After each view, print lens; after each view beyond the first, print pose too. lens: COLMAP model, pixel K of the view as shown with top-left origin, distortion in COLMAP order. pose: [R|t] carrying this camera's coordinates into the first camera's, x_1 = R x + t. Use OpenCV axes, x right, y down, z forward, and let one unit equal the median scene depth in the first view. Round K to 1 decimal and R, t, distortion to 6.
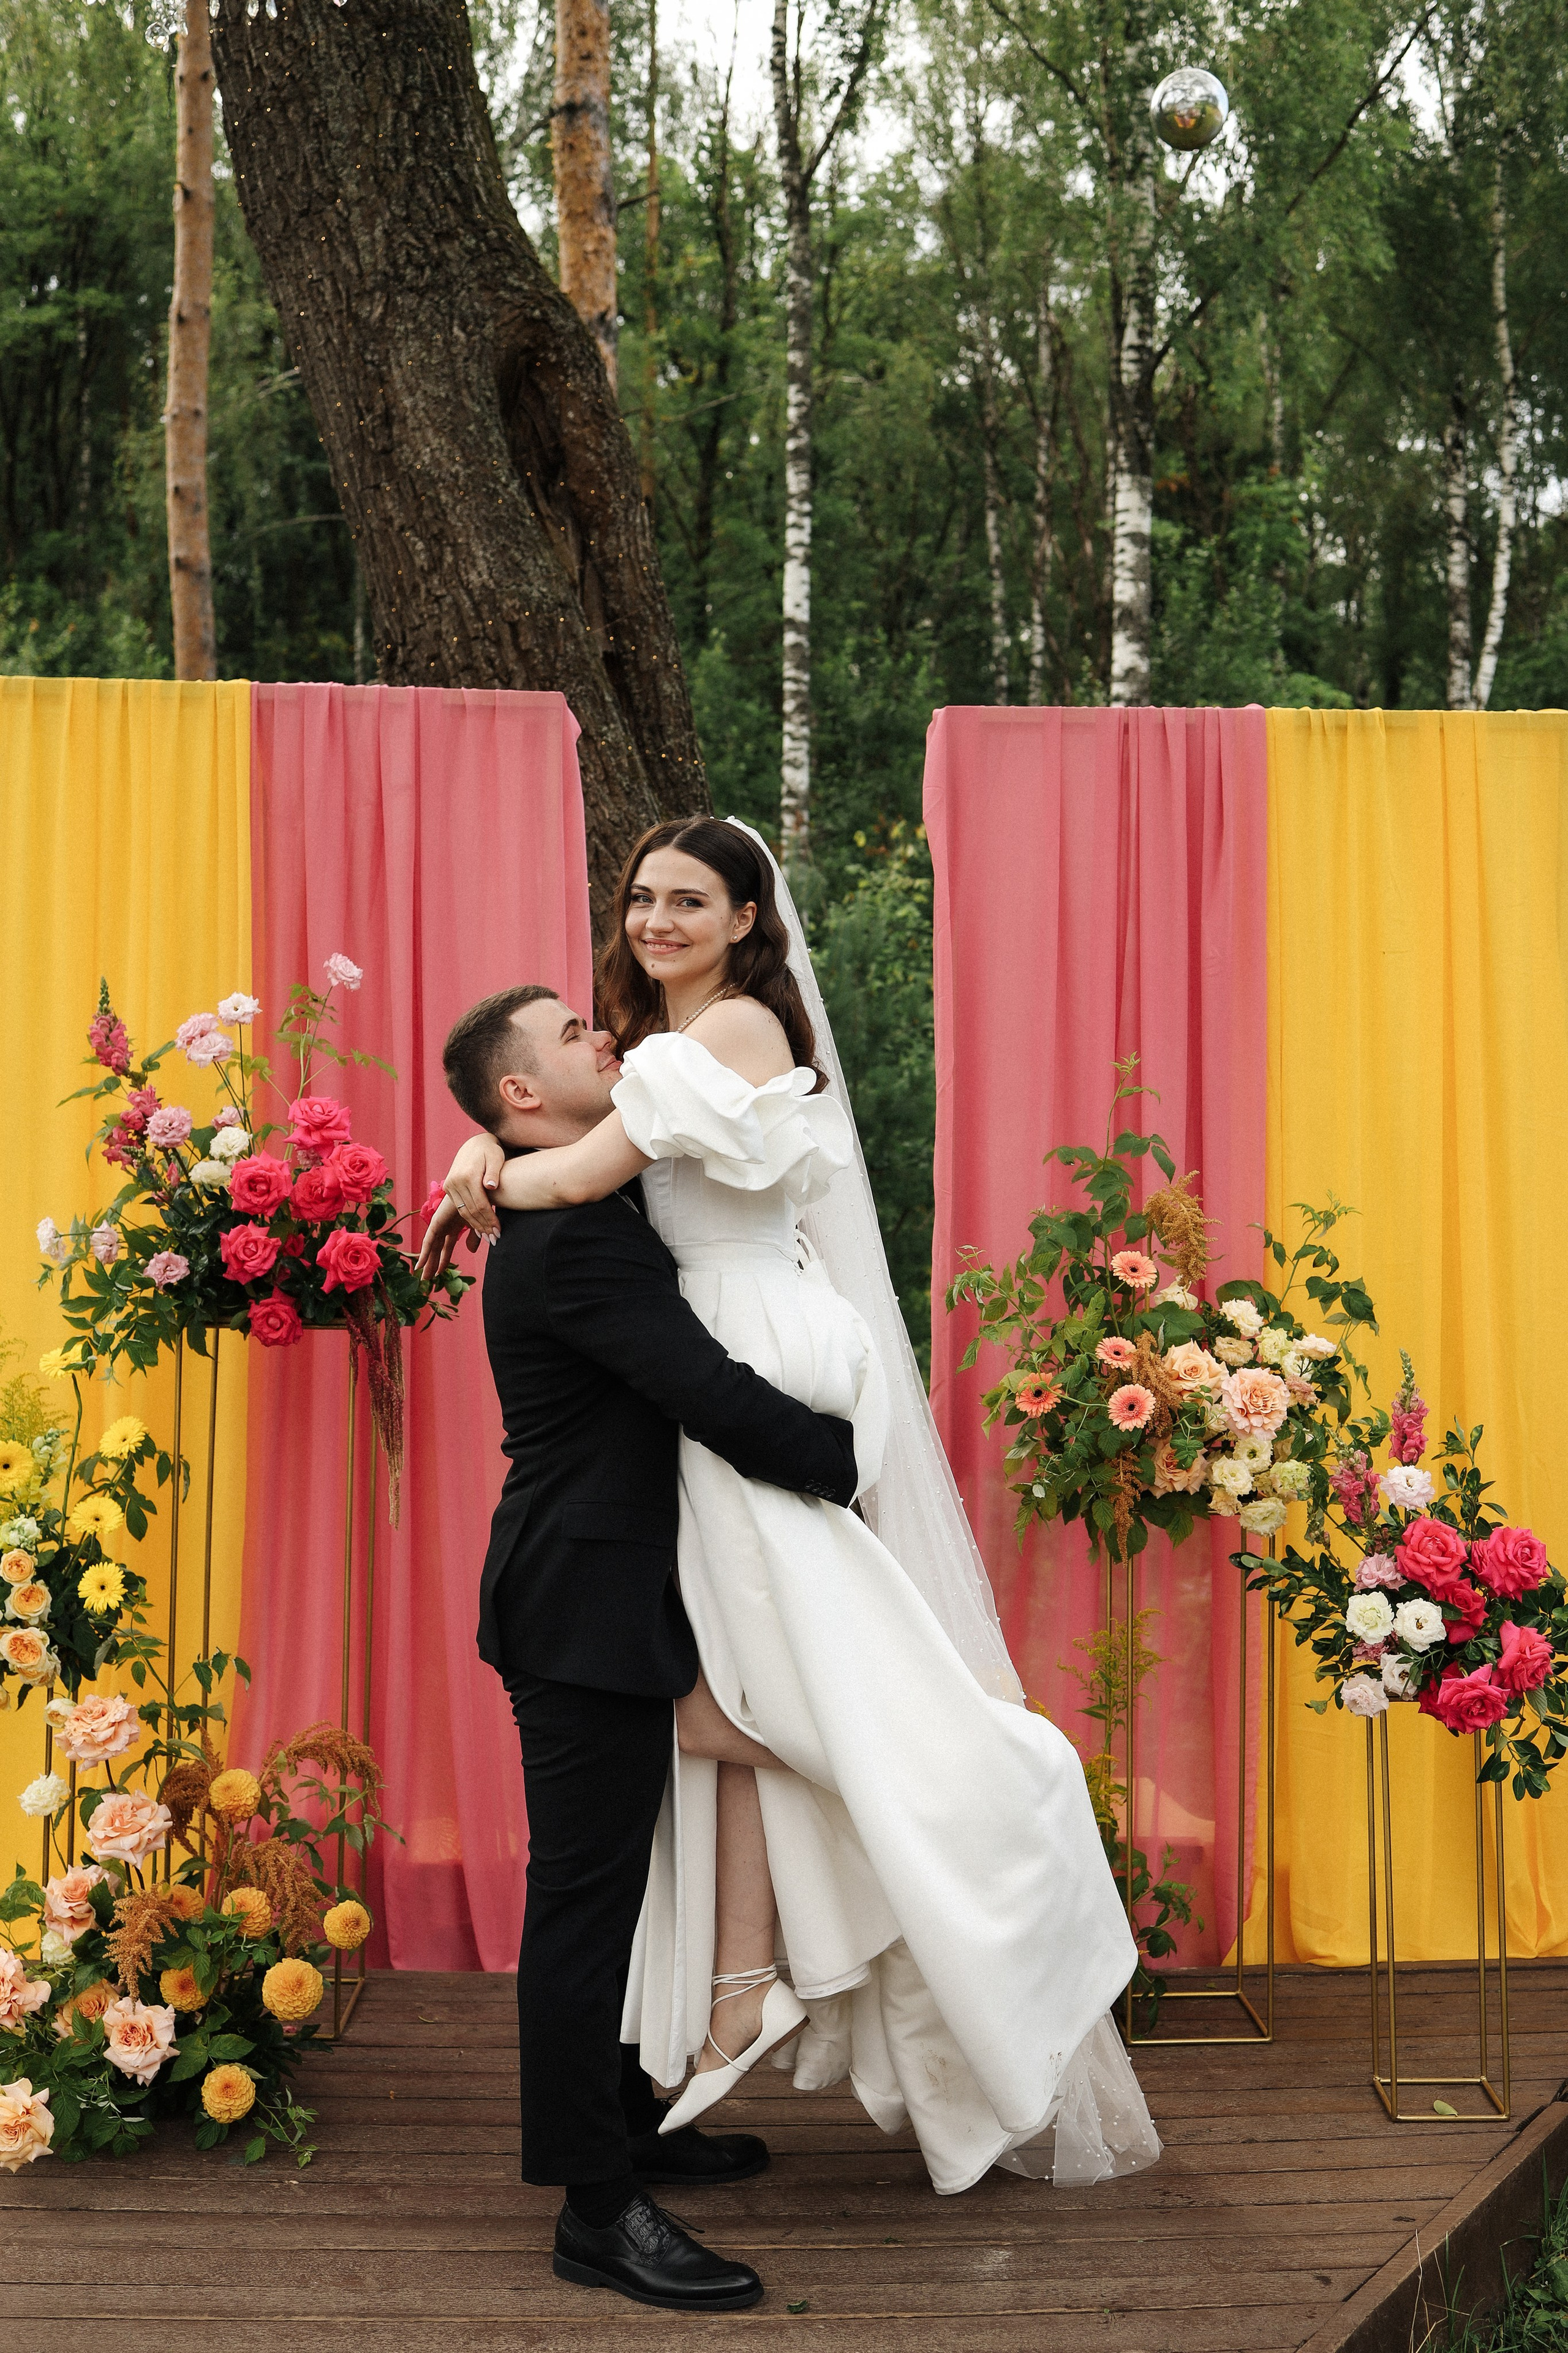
lens RADIAL K [[2383.1, 0, 777.7], [0, 2383.1, 1211.3], [0, 0, 1]] dist [-0.075591, 0.050115]
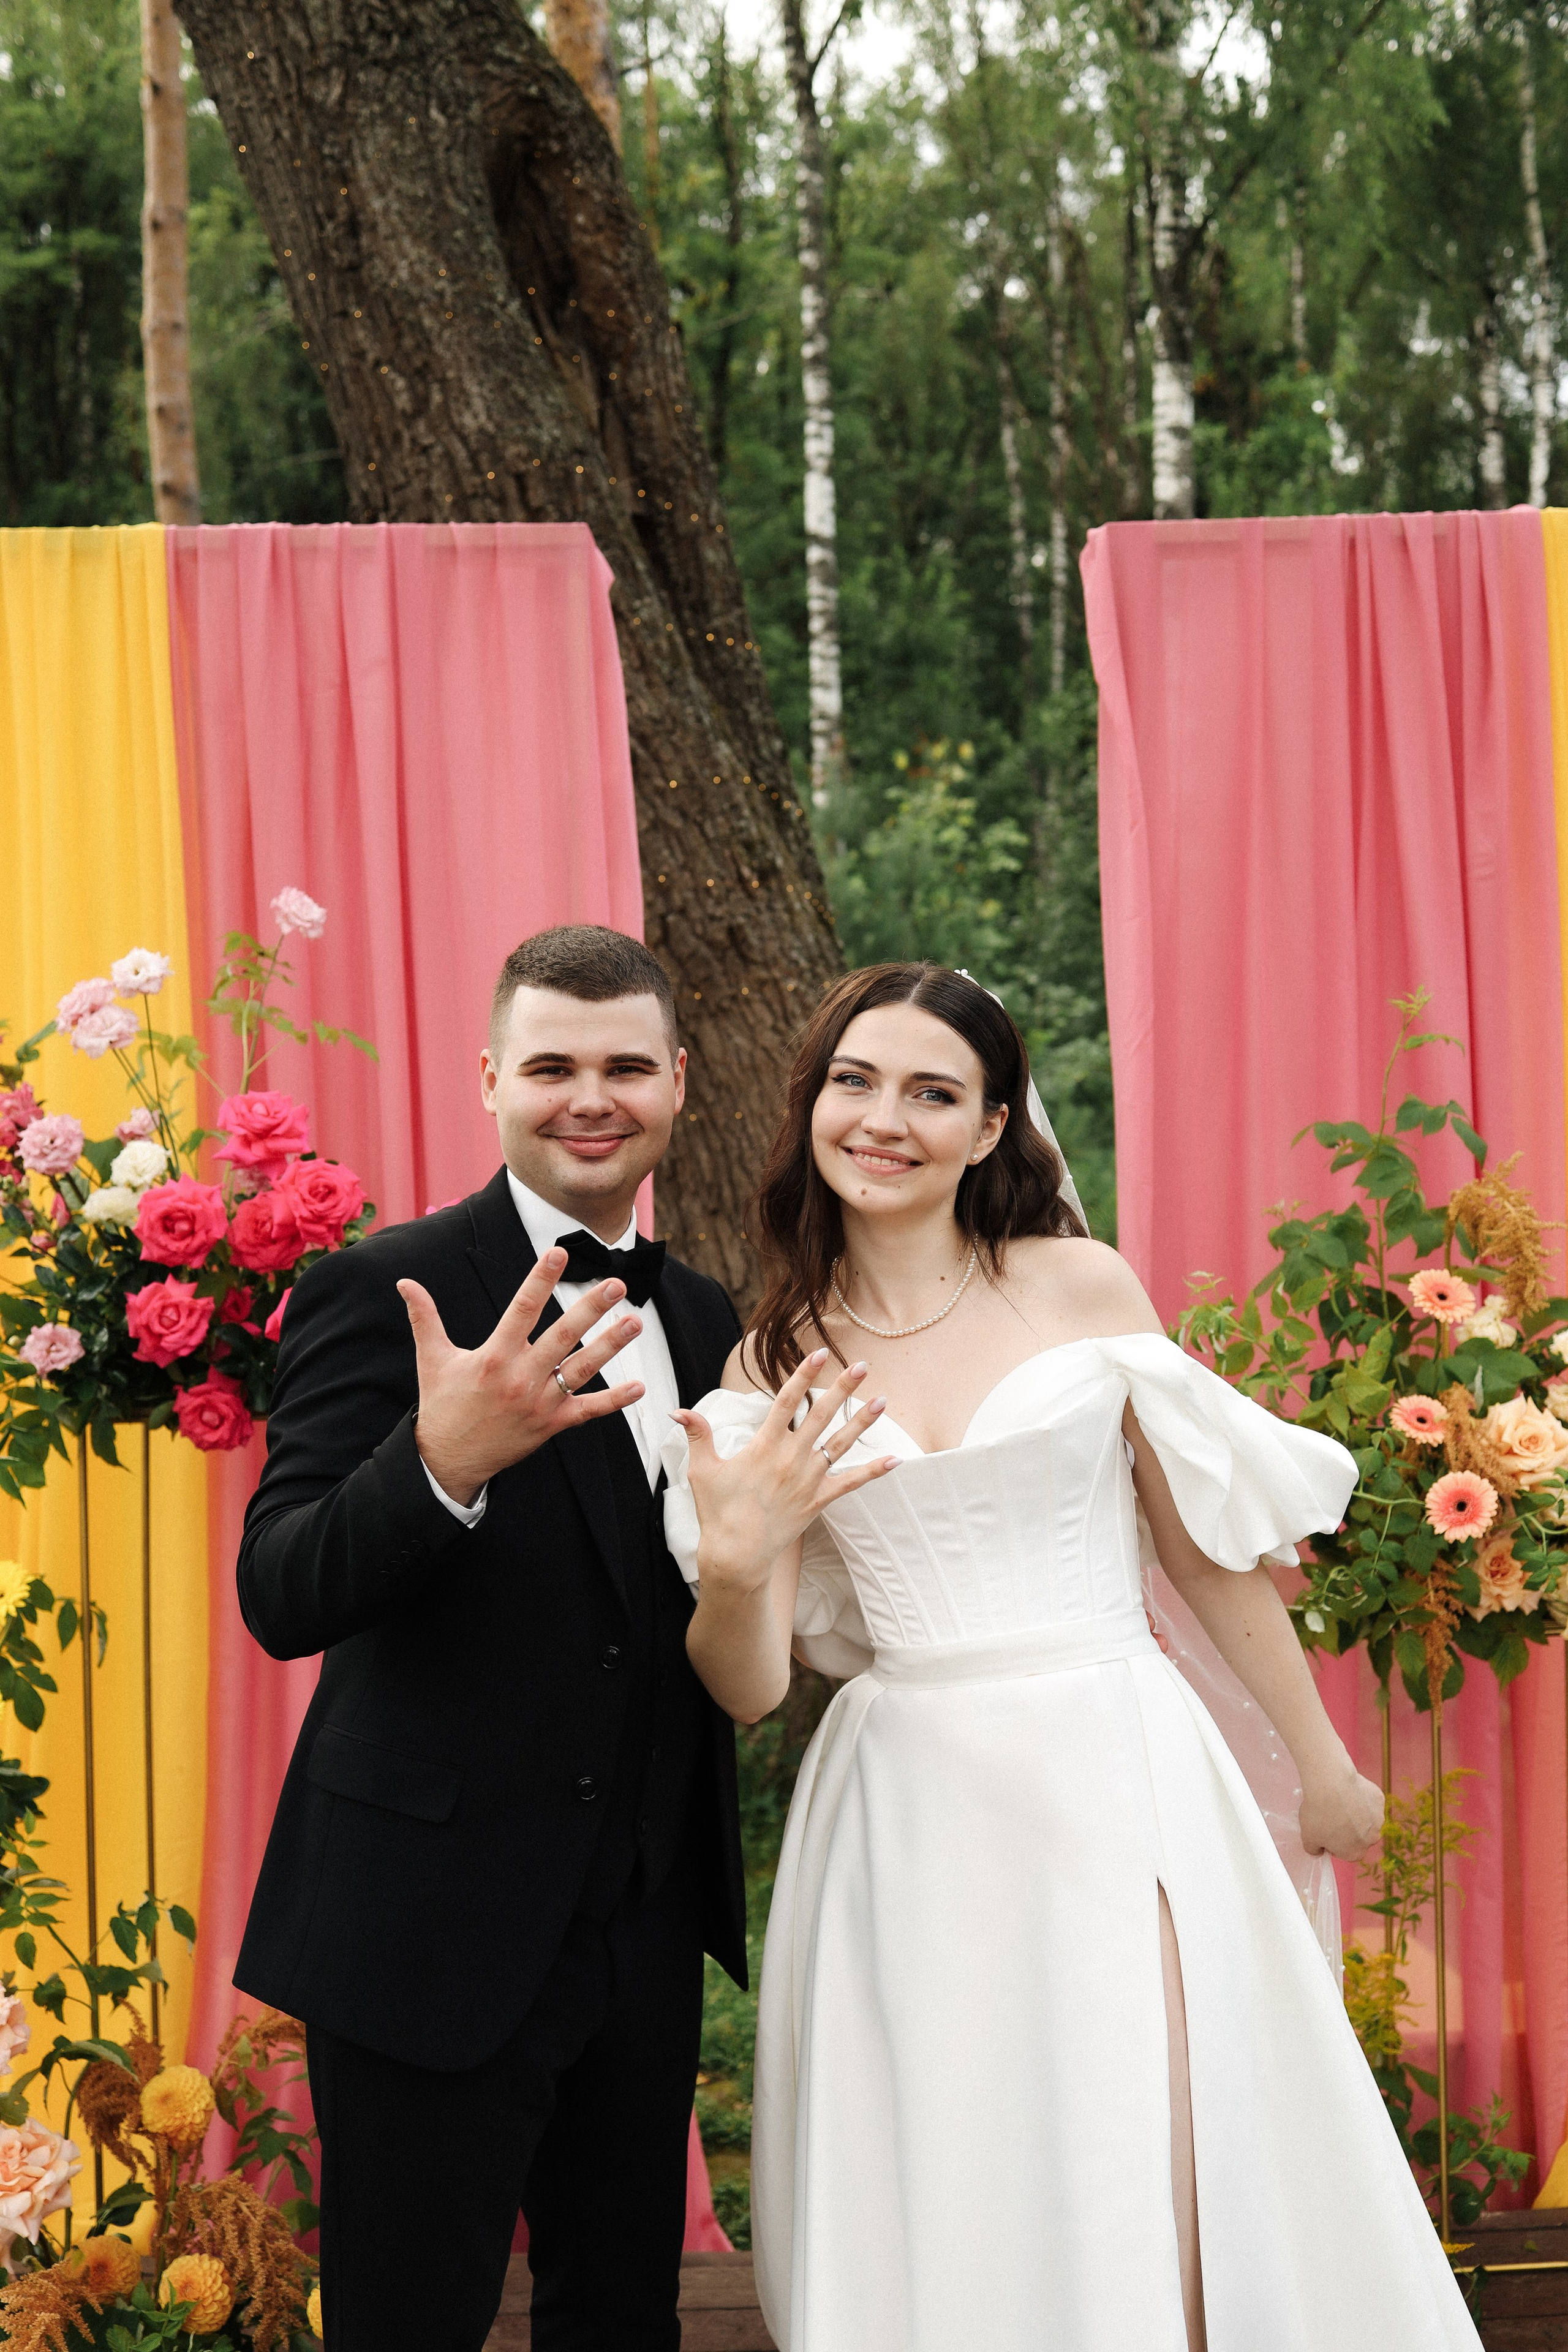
lens RADIAL K [[2348.5, 0, 789.7], [0, 2348.5, 1199.4], [0, 0, 1]] dist [-0.063247, 0.039603]
pose [[0.999274, -0.036757, -0.010042, -0.007640], [0.036993, 0.999017, 0.024419, -0.006564], [0.009135, -0.024773, 0.999651, 0.073875]]
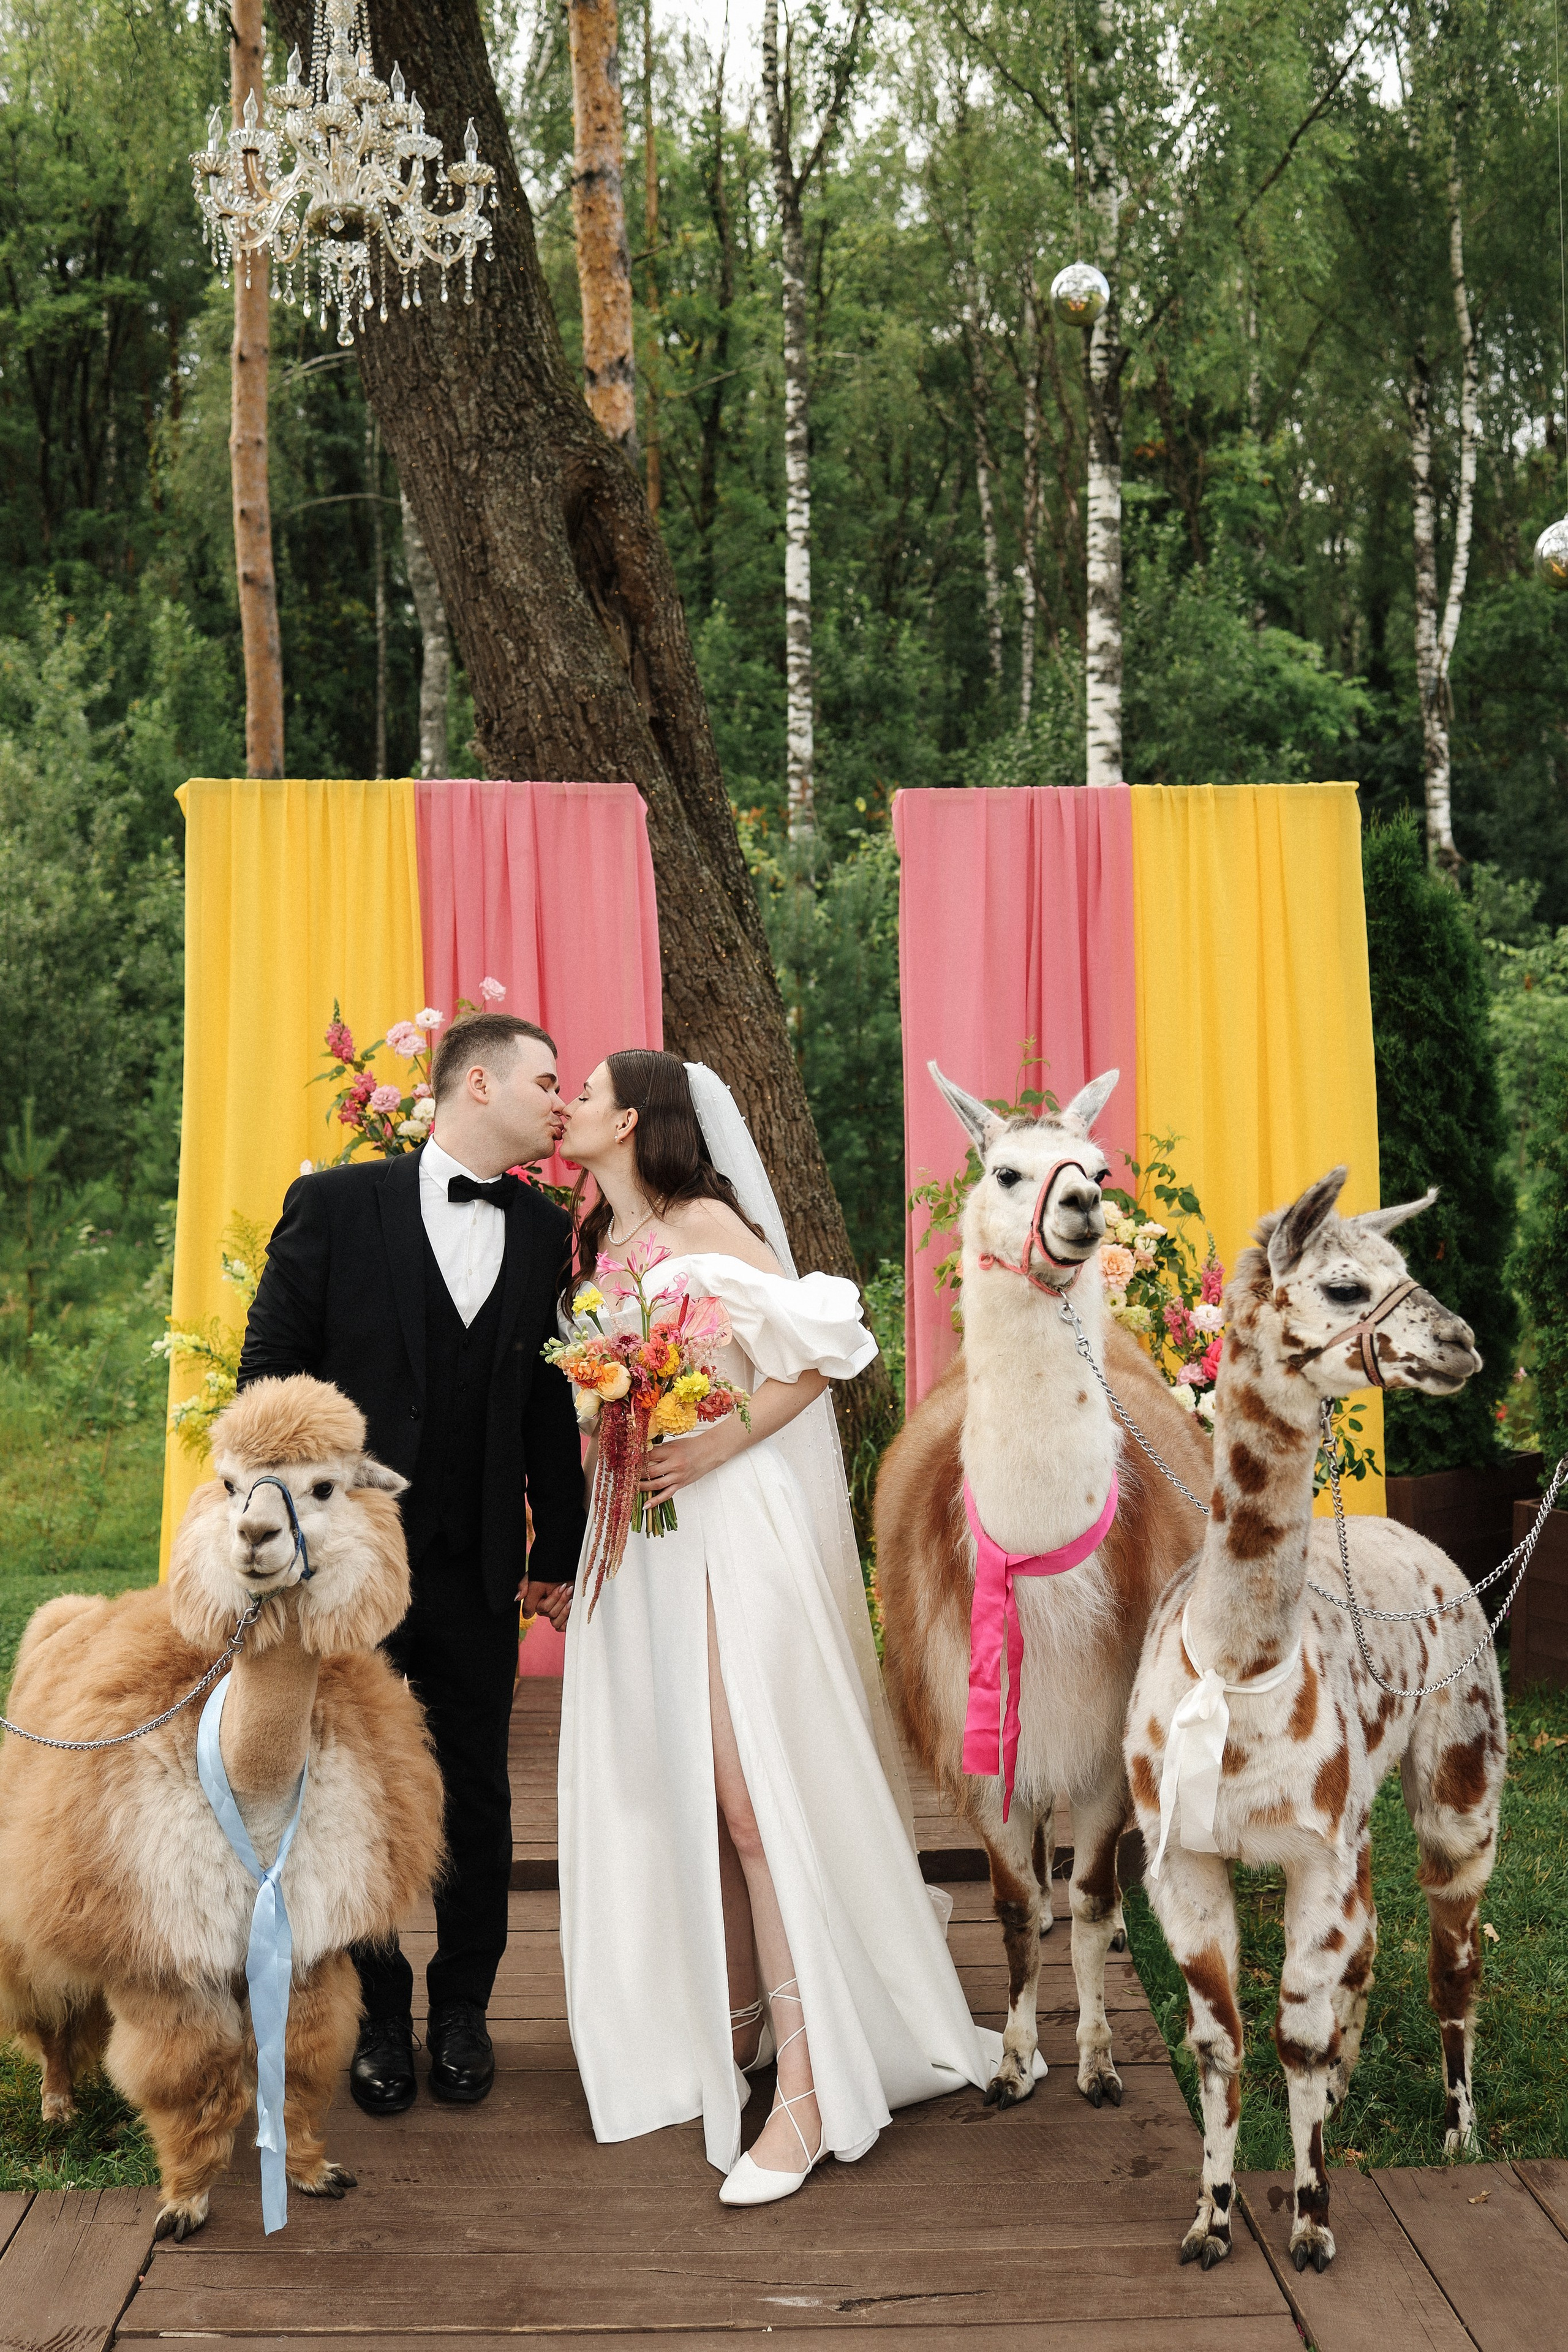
lens RADIAL K [[2348.5, 0, 789.7], [0, 2348.5, 1199.4], [0, 0, 1]] dist [-0.063247, 0.039603]
pose [[0.999764, -0.021663, -0.001480, -0.000369], [0.021692, 0.999495, 0.023240, -0.000226], [0.000975, -0.023267, 0.999729, -0.112158]]
